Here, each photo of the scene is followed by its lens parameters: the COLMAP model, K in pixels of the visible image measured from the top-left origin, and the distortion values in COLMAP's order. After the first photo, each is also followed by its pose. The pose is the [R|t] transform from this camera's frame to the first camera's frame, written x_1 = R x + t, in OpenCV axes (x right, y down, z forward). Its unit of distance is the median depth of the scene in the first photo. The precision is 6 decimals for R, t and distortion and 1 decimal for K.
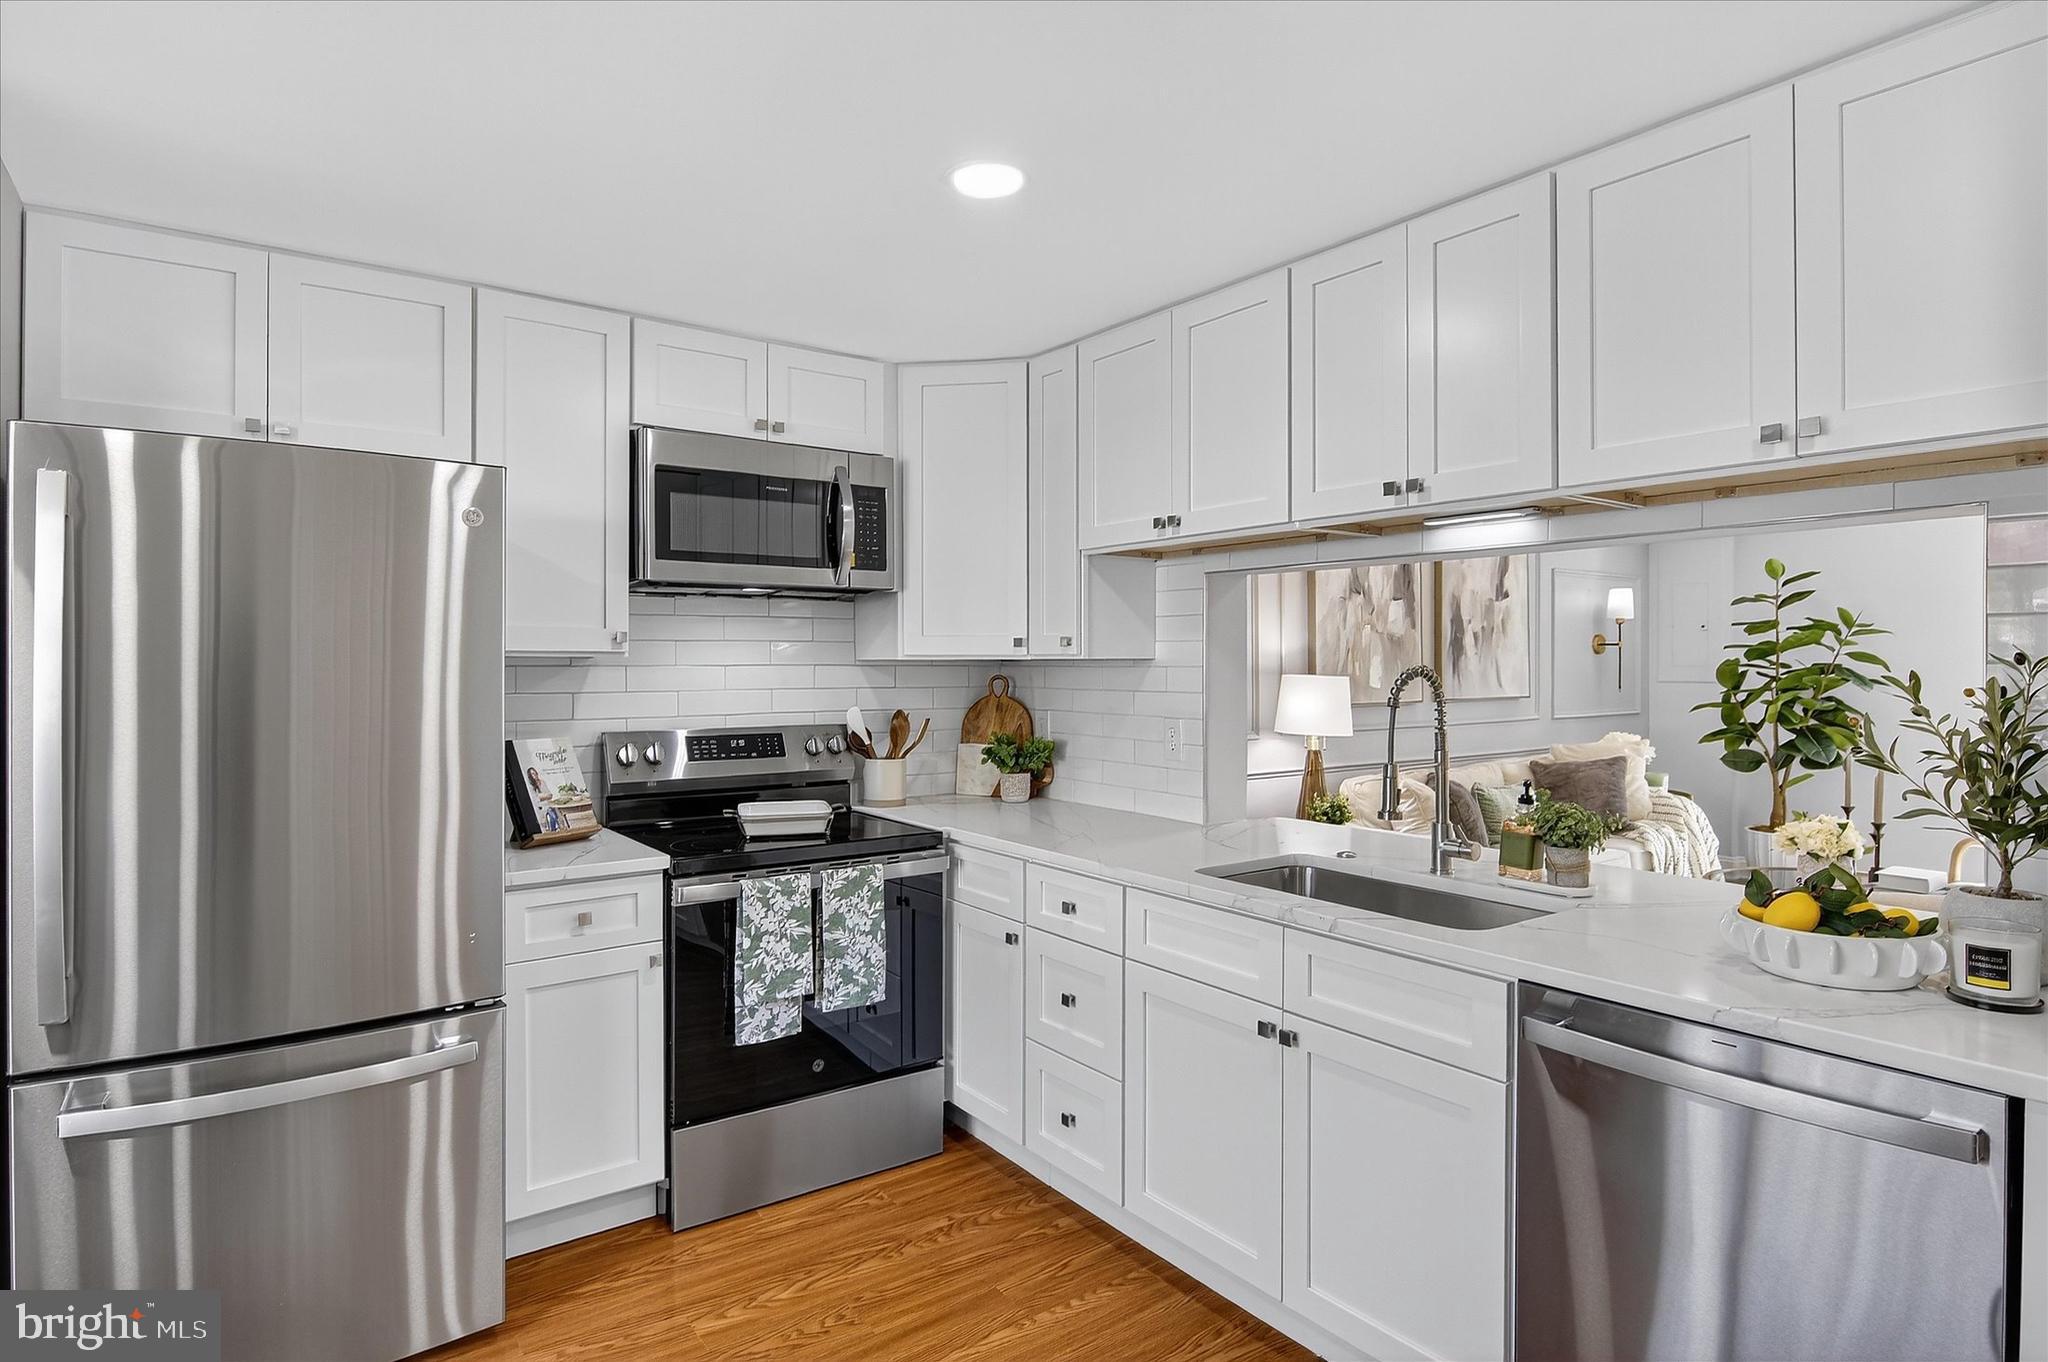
lens RADIAL K [[1085.8, 0, 1024.0], [0, 1085.8, 681.0], [0, 0, 1]] dist [-0.000818, -0.000906]
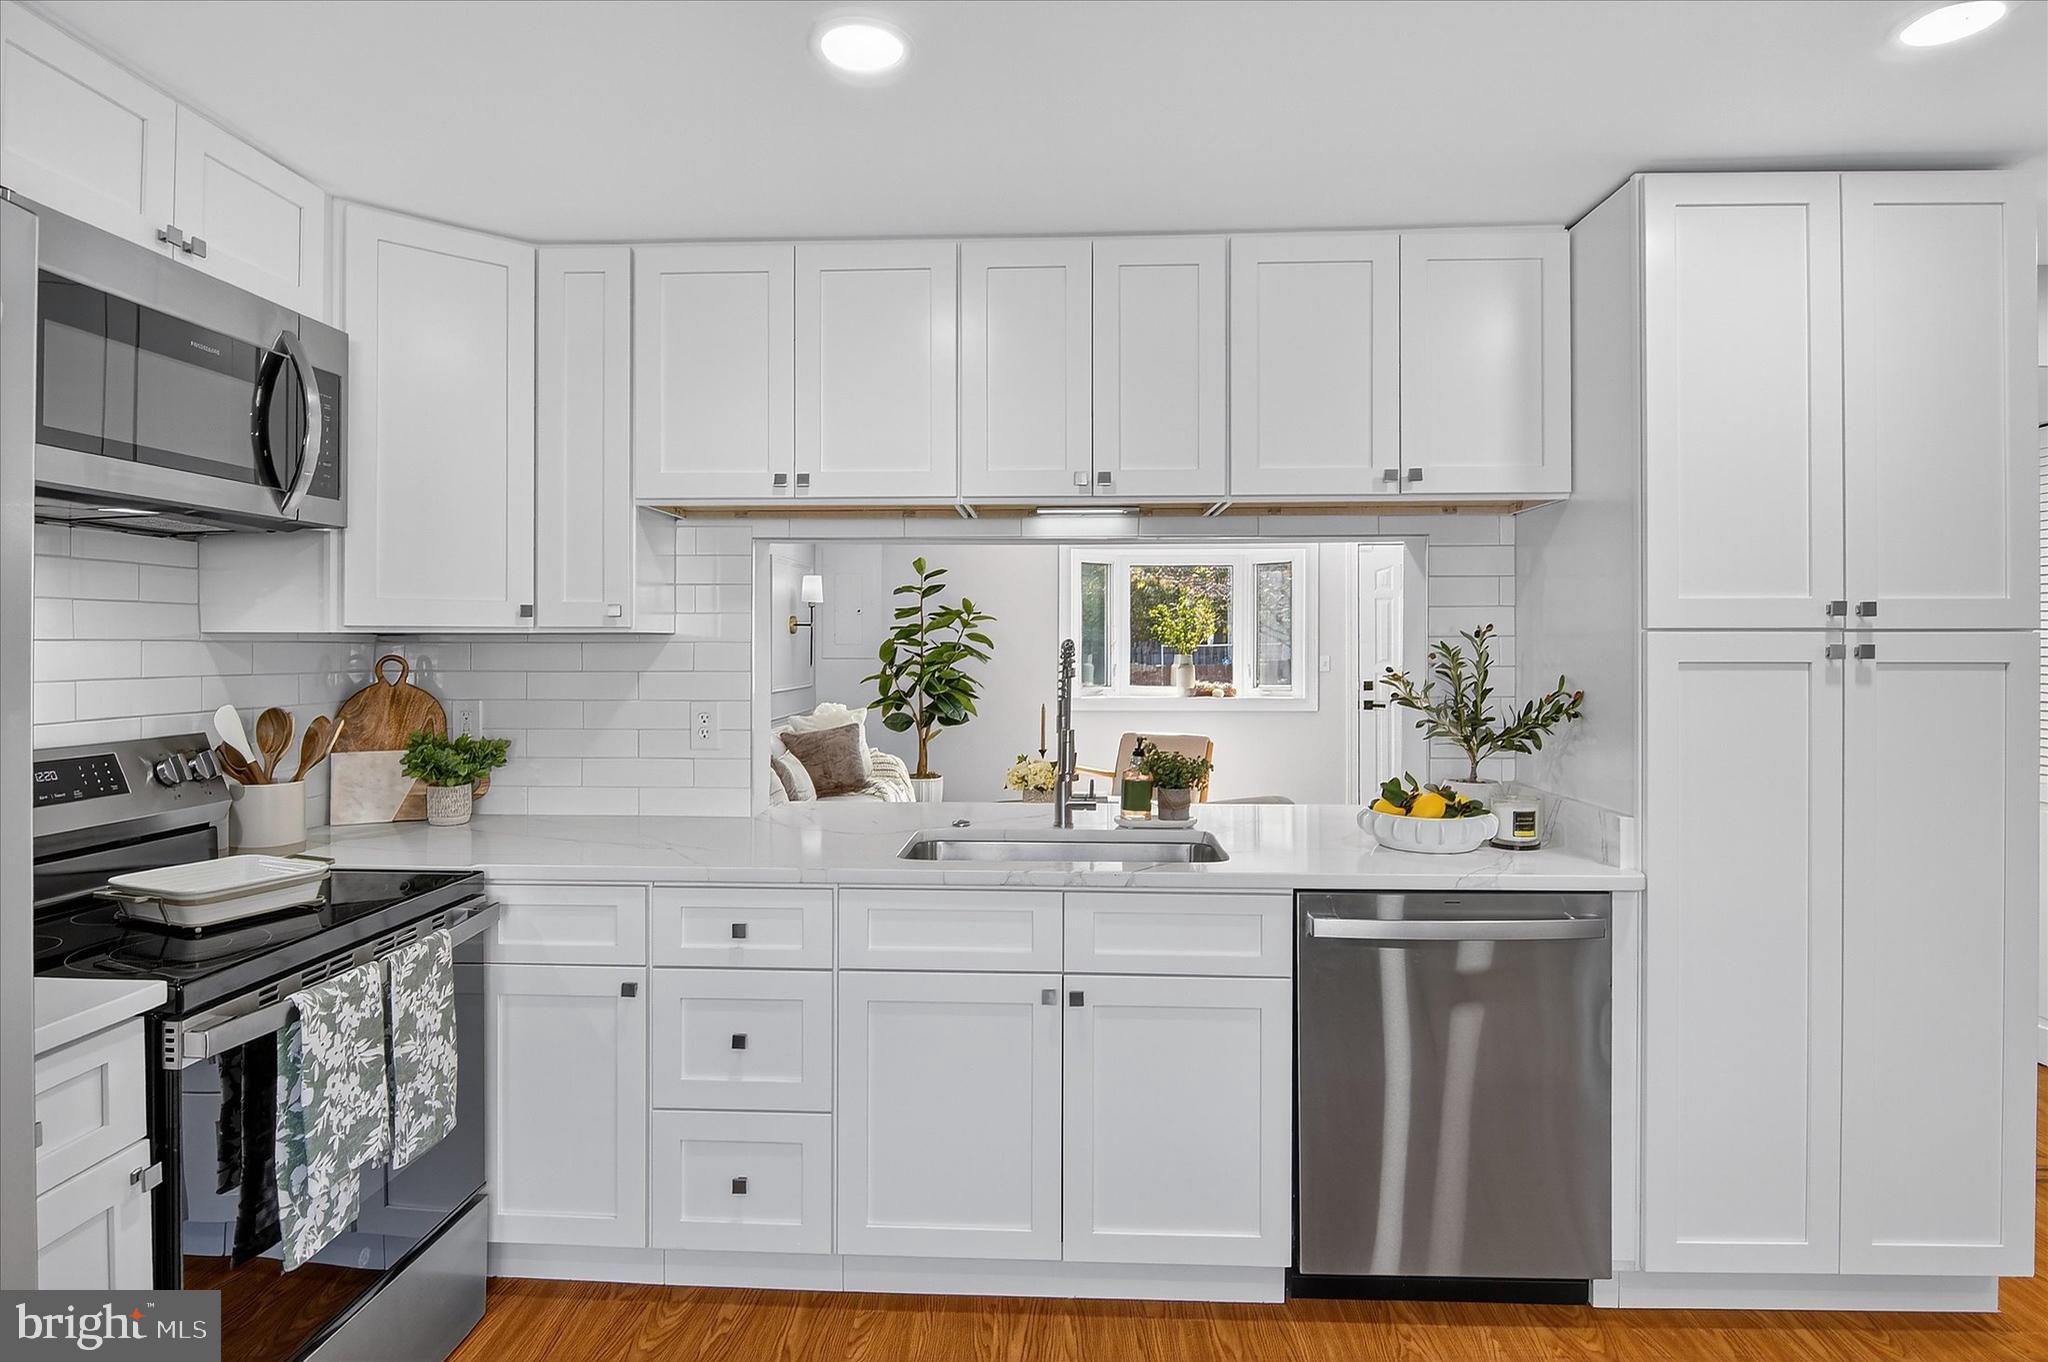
lens RADIAL K [[1087.5, 0, 1022.1], [0, 1087.5, 654.9], [0, 0, 1]] dist [0.000725, -0.015230]
pose [[0.629086, -0.008486, 0.777290, -0.380094], [0.014055, 0.999901, -0.000459, 0.000773], [-0.777209, 0.011213, 0.629143, 0.247615]]
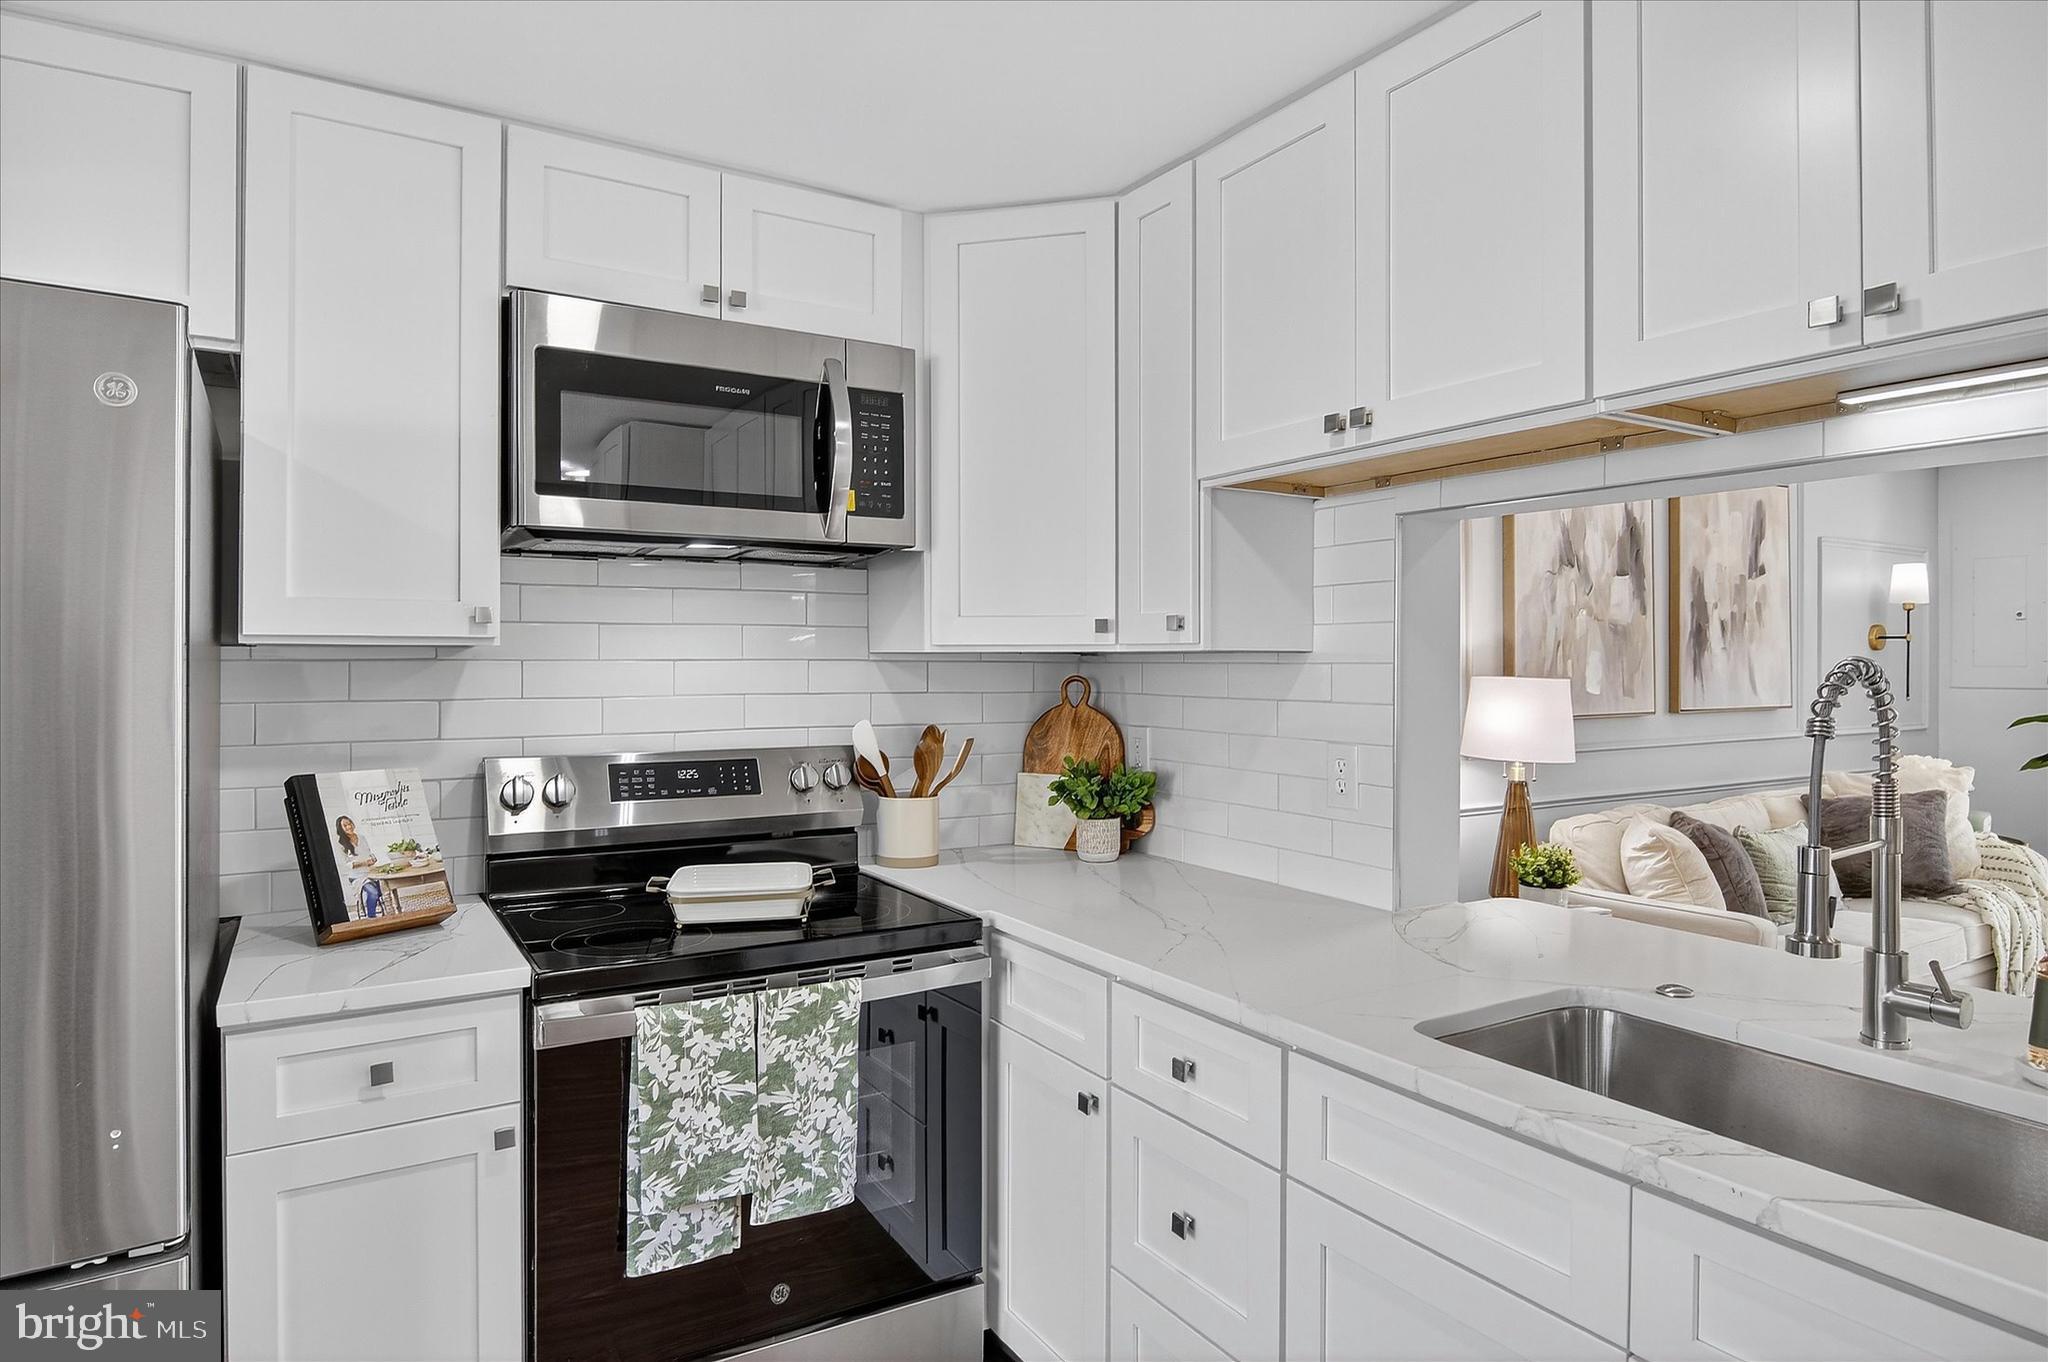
lens RADIAL K [[1154.8, 0, 1014.9], [0, 1154.8, 672.0], [0, 0, 1]] dist [-0.000814, -0.022961]
pose [[0.996102, 0.002212, -0.088184, 0.003882], [-0.003067, 0.999950, -0.009560, -0.000605], [0.088159, 0.009793, 0.996058, 0.297727]]
